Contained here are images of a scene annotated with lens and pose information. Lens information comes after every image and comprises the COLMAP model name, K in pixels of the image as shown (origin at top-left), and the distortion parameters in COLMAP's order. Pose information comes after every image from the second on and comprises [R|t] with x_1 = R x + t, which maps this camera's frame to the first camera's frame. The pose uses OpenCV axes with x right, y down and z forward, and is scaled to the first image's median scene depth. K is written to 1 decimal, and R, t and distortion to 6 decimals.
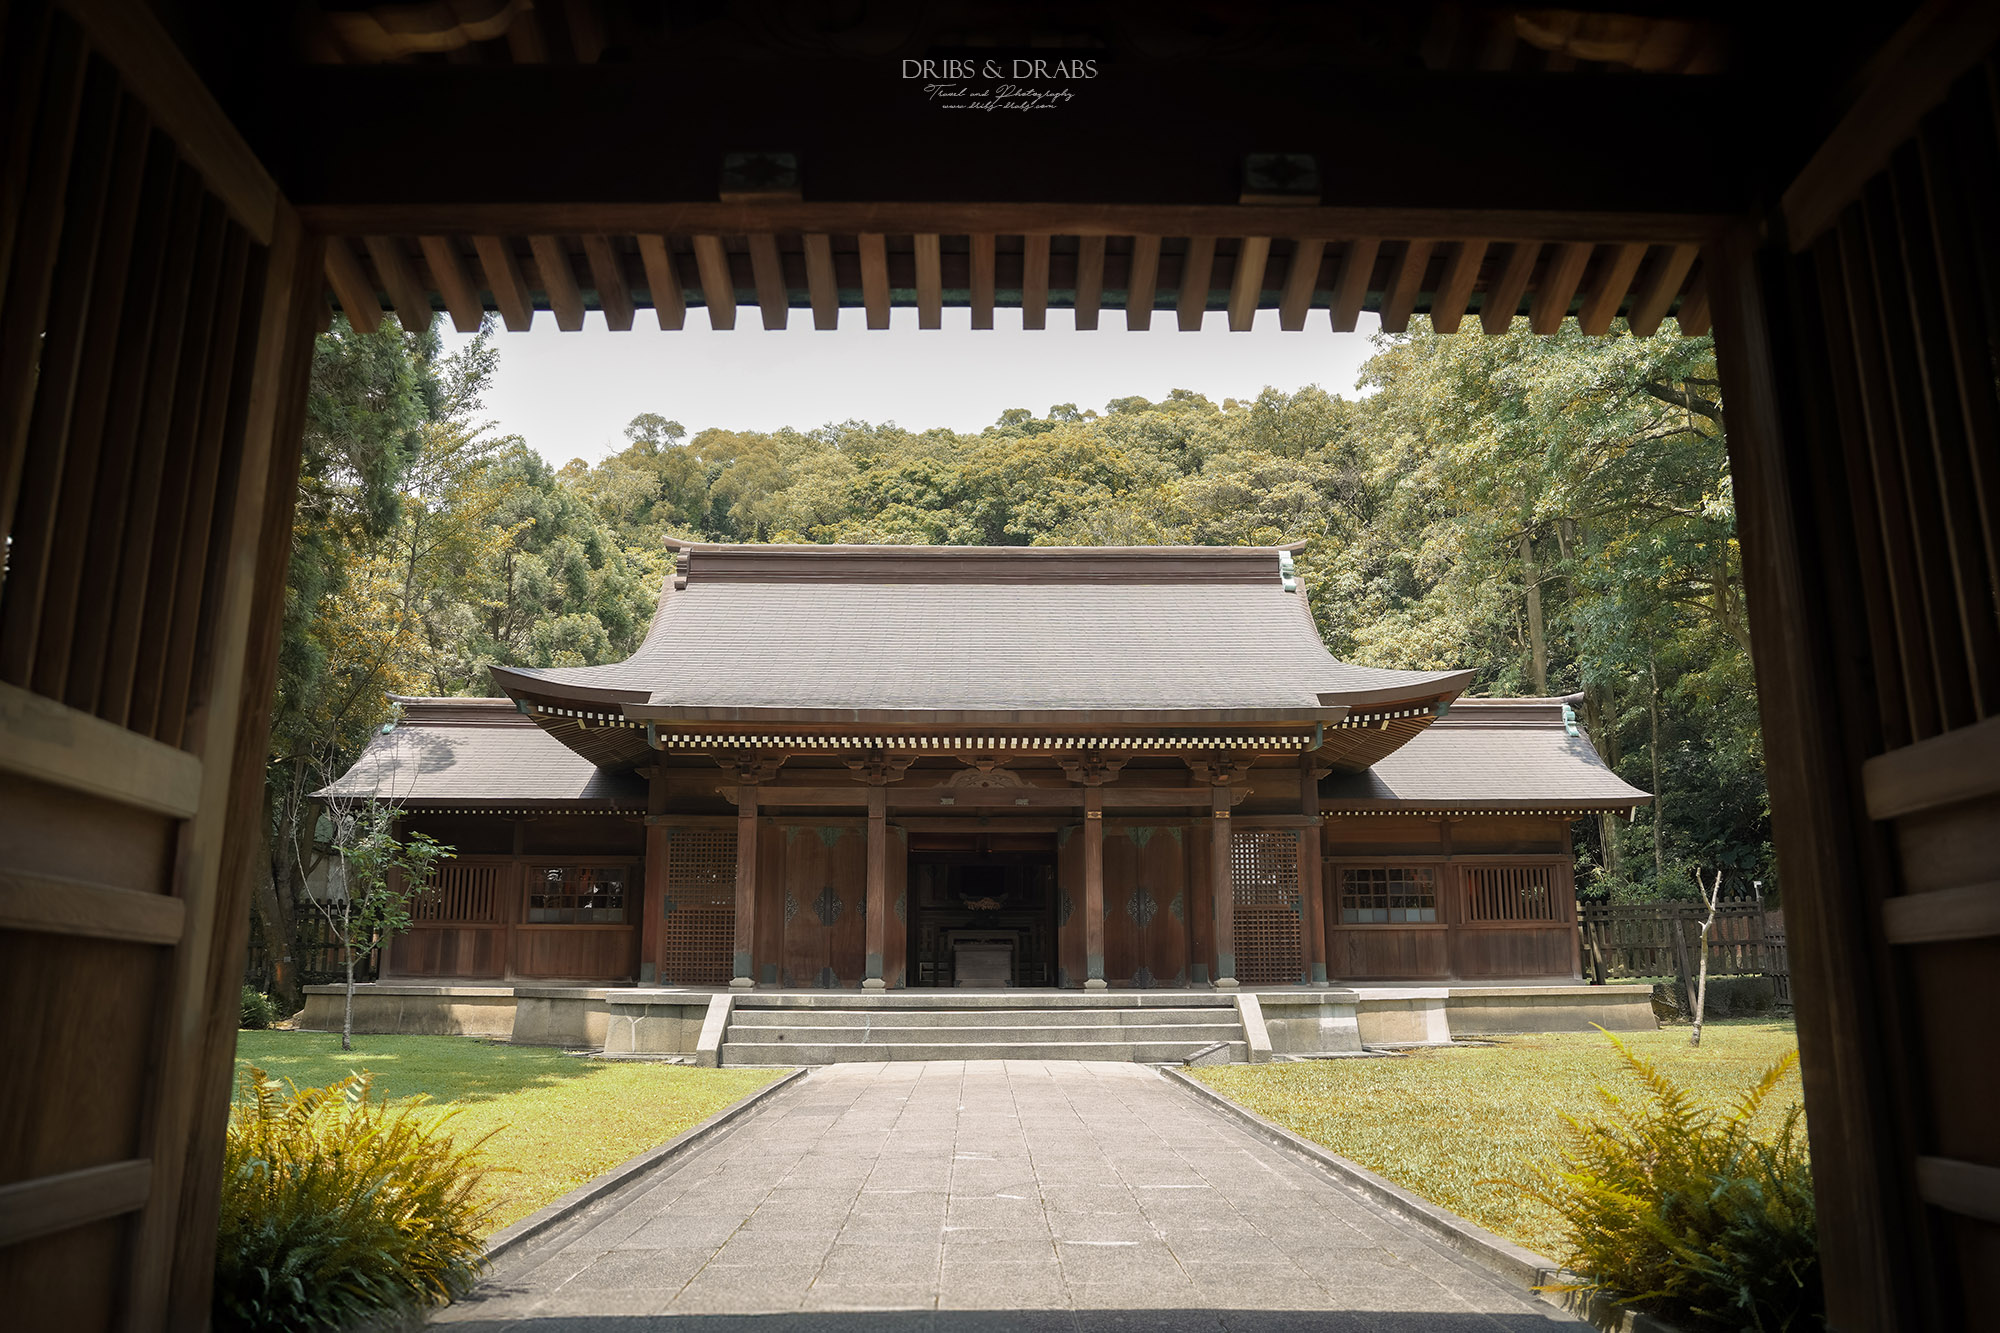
lens RADIAL K [[1583.4, 0, 1000.0], [0, 1583.4, 666.5], [0, 0, 1]] dist [-0.090428, 0.005300]
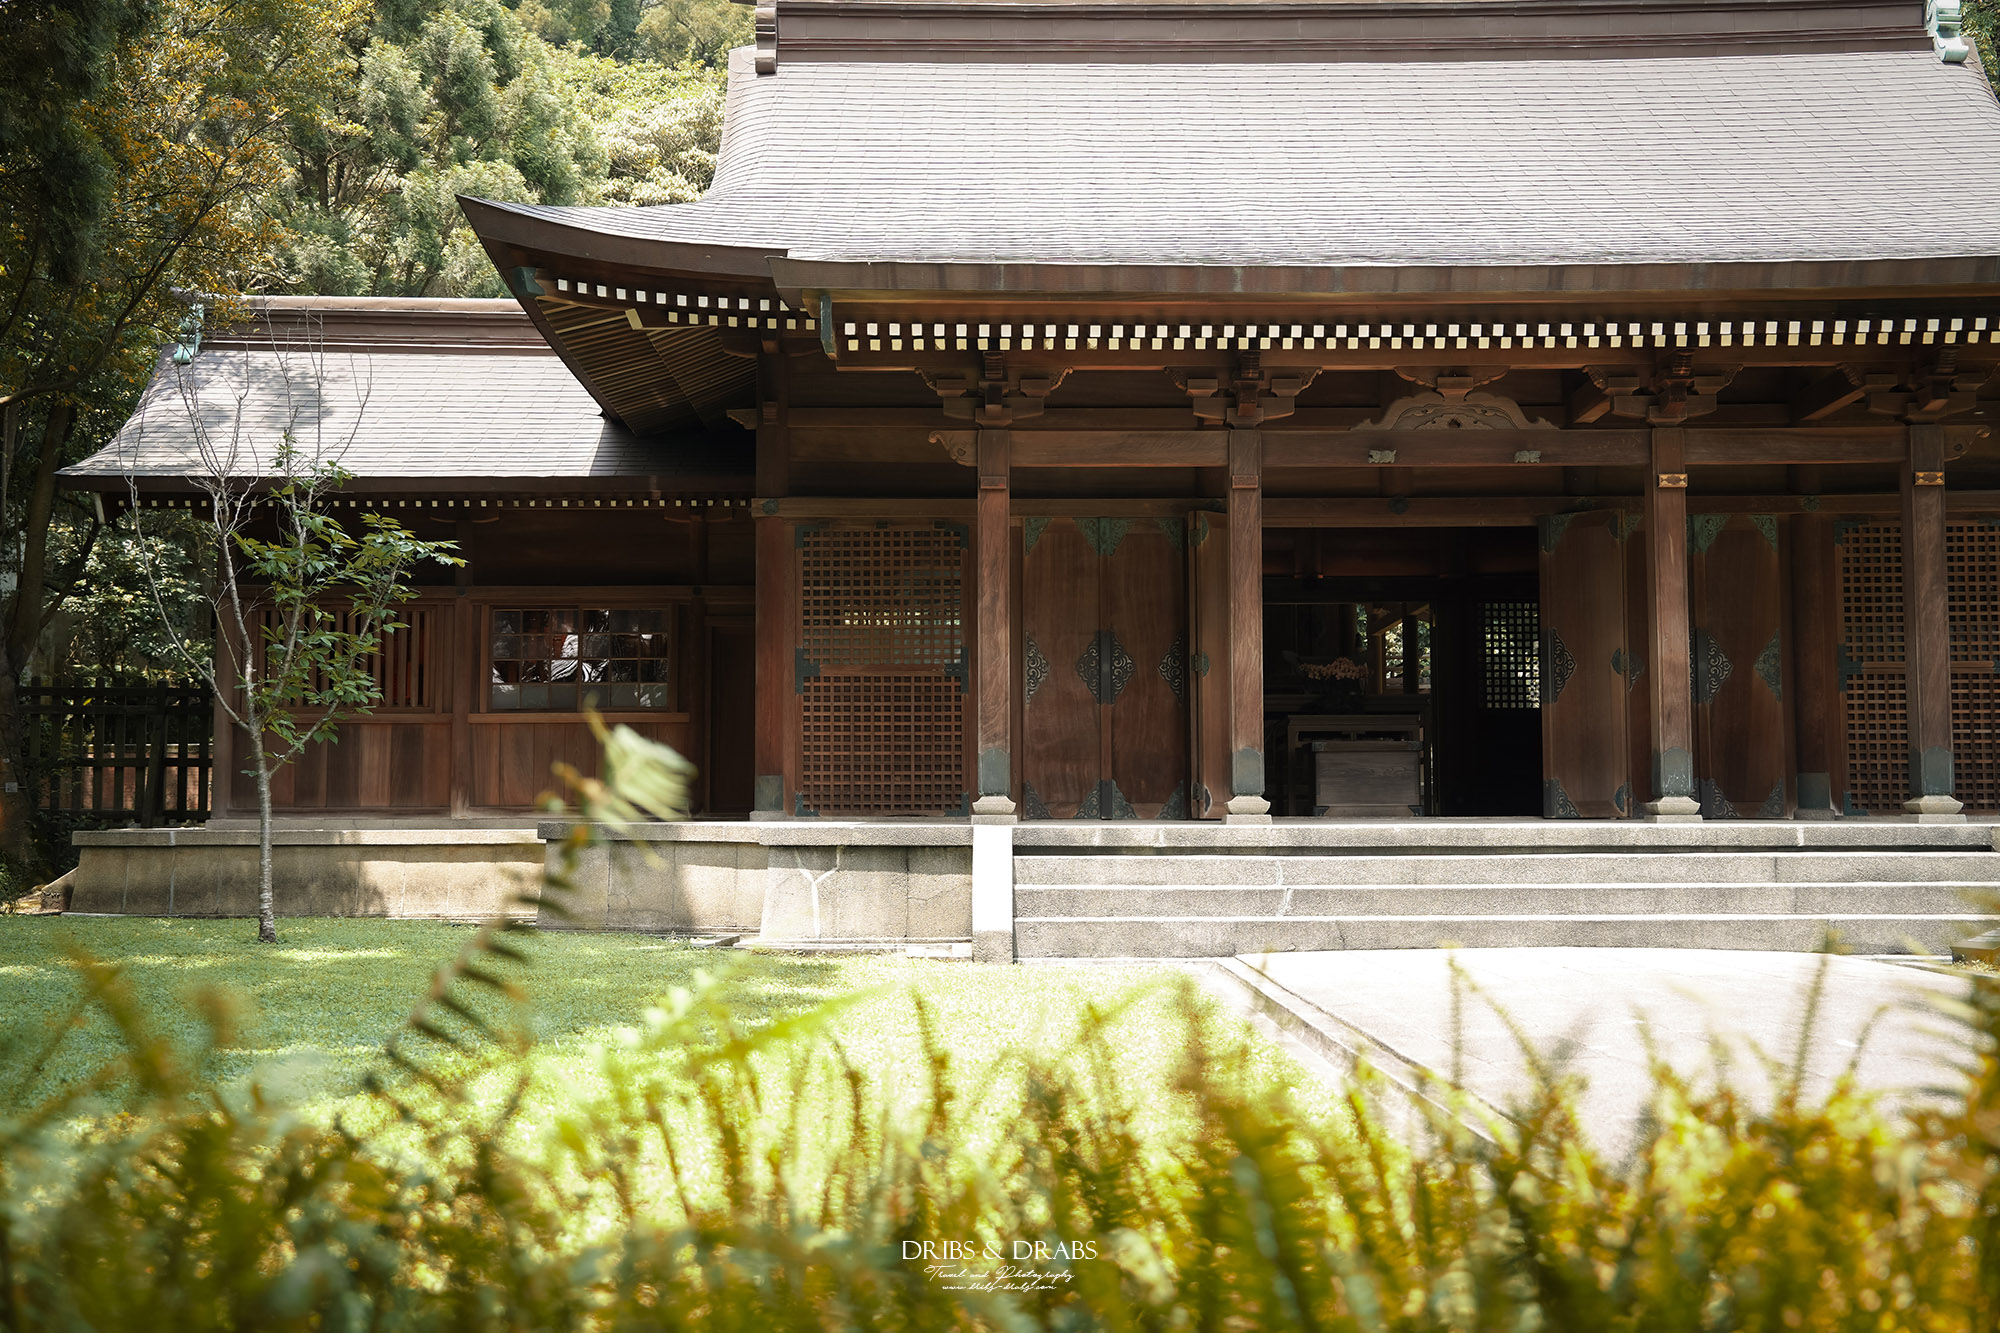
lens RADIAL K [[2747.9, 0, 1130.0], [0, 2747.9, 697.8], [0, 0, 1]] dist [0.097837, 0.052756]
pose [[0.999821, -0.002994, -0.018700, -0.091092], [0.005769, 0.988651, 0.150122, 0.025531], [0.018039, -0.150203, 0.988491, 0.092055]]
